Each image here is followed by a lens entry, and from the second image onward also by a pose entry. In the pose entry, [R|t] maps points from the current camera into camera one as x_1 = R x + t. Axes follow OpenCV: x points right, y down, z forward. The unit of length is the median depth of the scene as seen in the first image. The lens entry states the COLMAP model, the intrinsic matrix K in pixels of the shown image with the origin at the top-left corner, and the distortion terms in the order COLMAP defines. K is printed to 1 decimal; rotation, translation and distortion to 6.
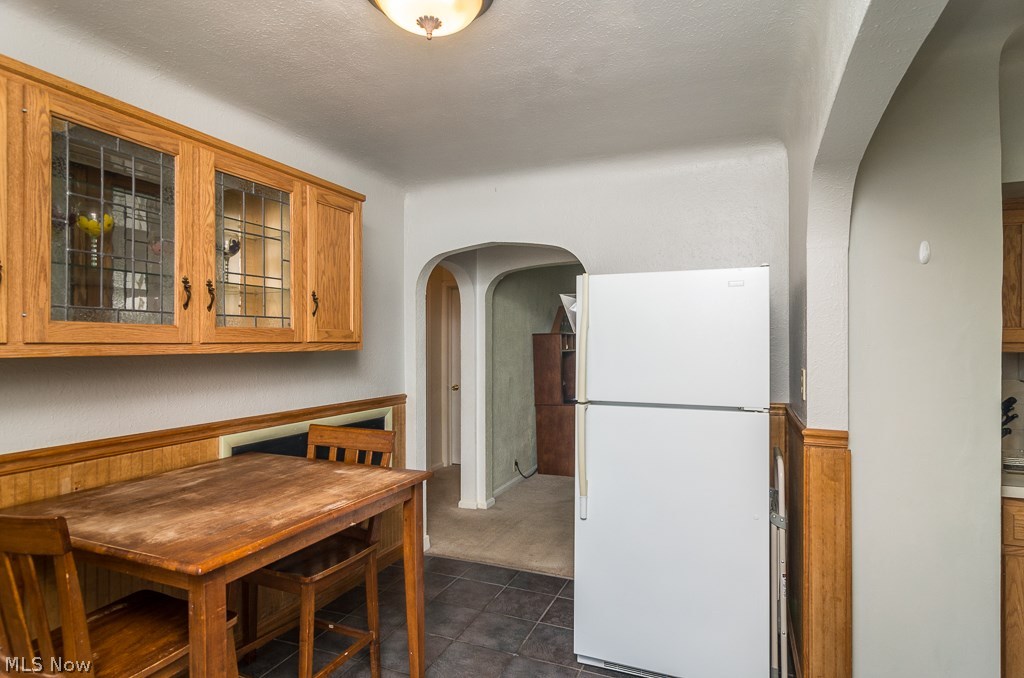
lens RADIAL K [[550.2, 0, 511.9], [0, 550.2, 338.6], [0, 0, 1]] dist [0.000706, 0.000199]
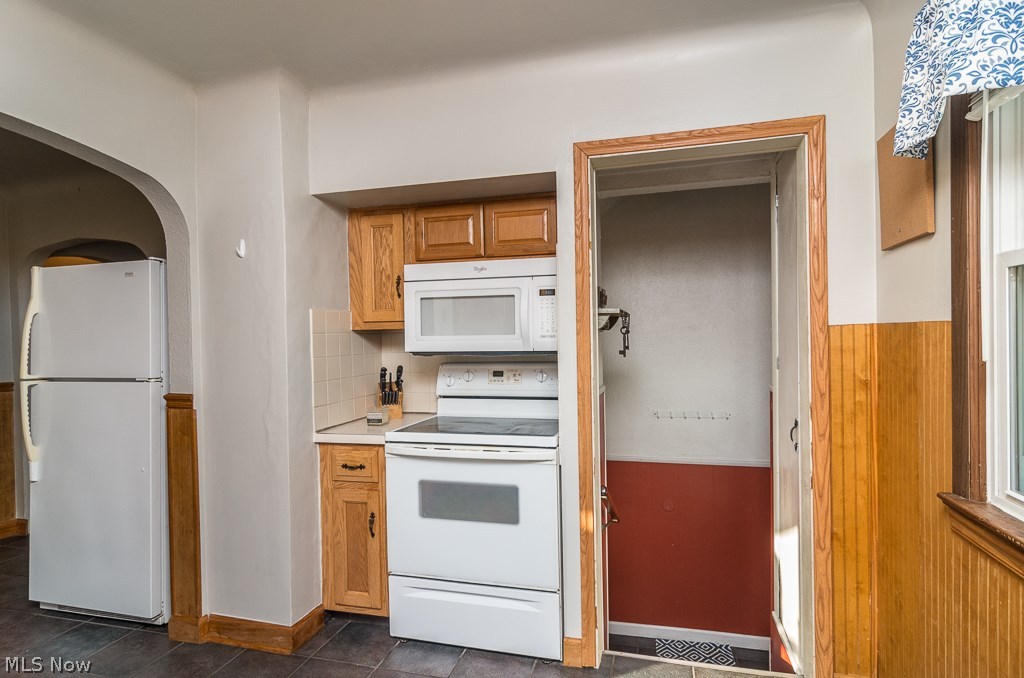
lens RADIAL K [[550.2, 0, 513.5], [0, 550.2, 339.8], [0, 0, 1]] dist [0.000706, 0.000199]
pose [[0.991169, -0.017781, 0.131407, 0.976126], [0.016322, 0.999793, 0.012172, 0.036895], [-0.131596, -0.009920, 0.991254, -0.256043]]
